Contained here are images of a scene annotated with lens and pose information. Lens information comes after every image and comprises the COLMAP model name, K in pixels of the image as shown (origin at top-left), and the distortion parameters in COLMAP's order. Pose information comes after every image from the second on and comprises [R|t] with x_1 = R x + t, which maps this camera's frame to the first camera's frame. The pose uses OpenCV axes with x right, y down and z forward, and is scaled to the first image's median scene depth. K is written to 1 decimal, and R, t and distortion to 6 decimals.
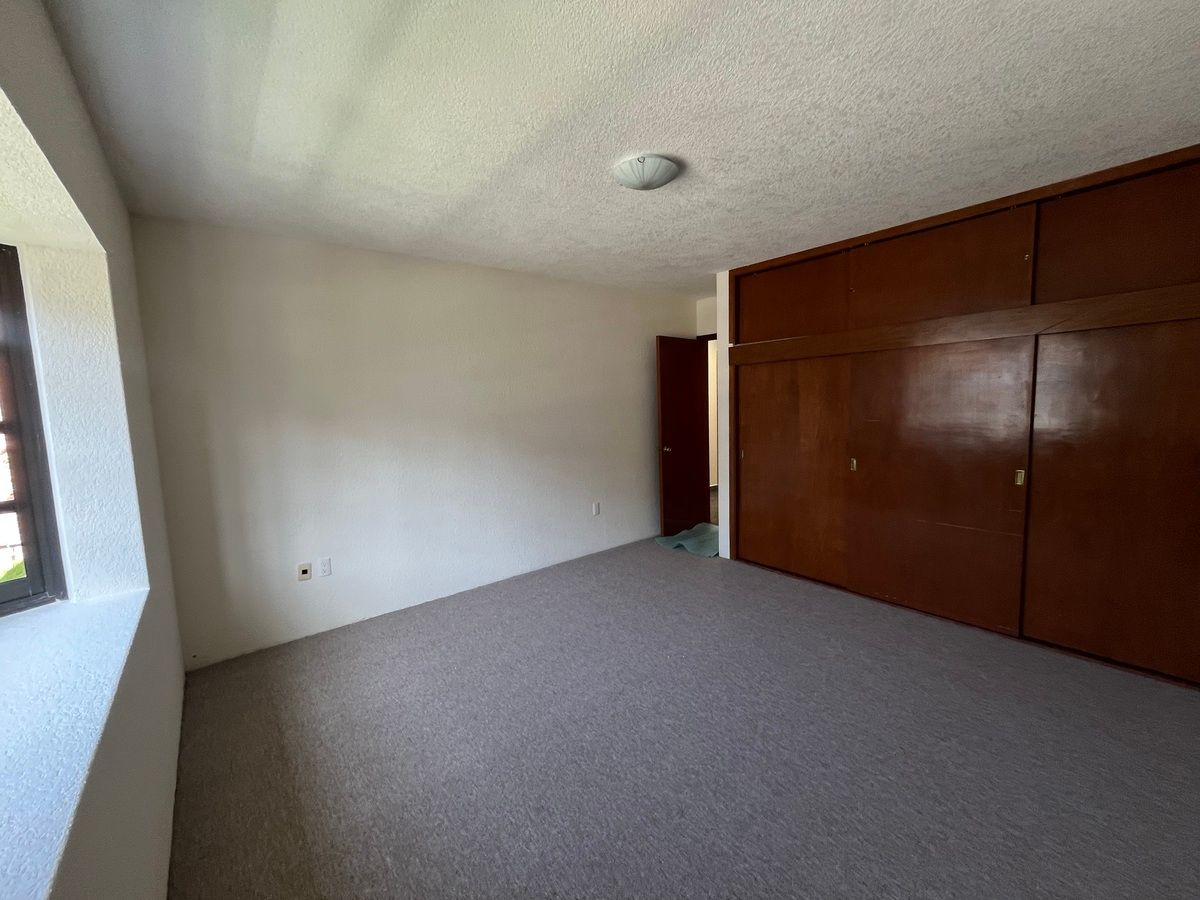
lens RADIAL K [[488.6, 0, 598.8], [0, 488.6, 449.4], [0, 0, 1]] dist [-0.002300, -0.000233]
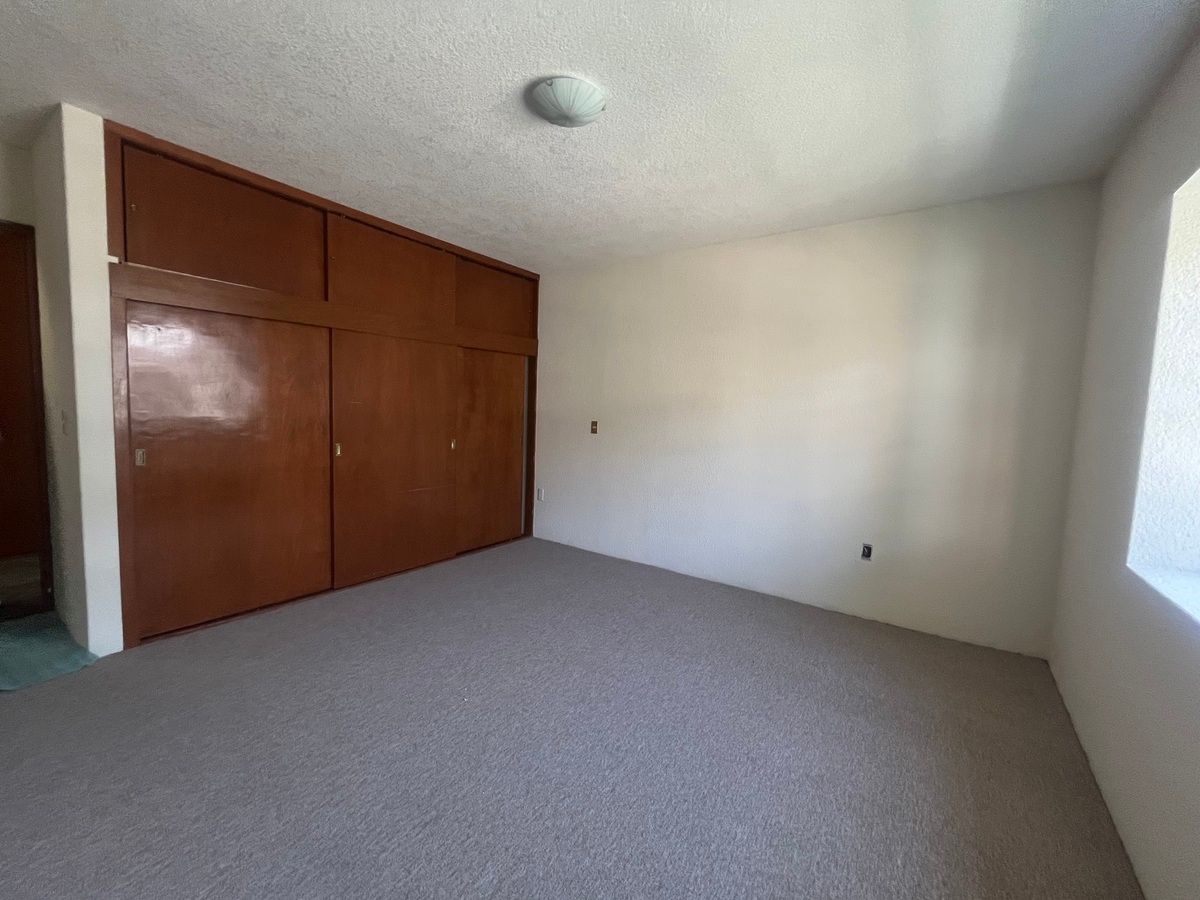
lens RADIAL K [[496.4, 0, 595.3], [0, 496.4, 448.0], [0, 0, 1]] dist [-0.000854, -0.000015]
pose [[-0.278630, -0.050541, 0.959068, -0.538422], [0.072173, 0.994689, 0.073386, -0.006623], [-0.957683, 0.089666, -0.273502, 0.832812]]
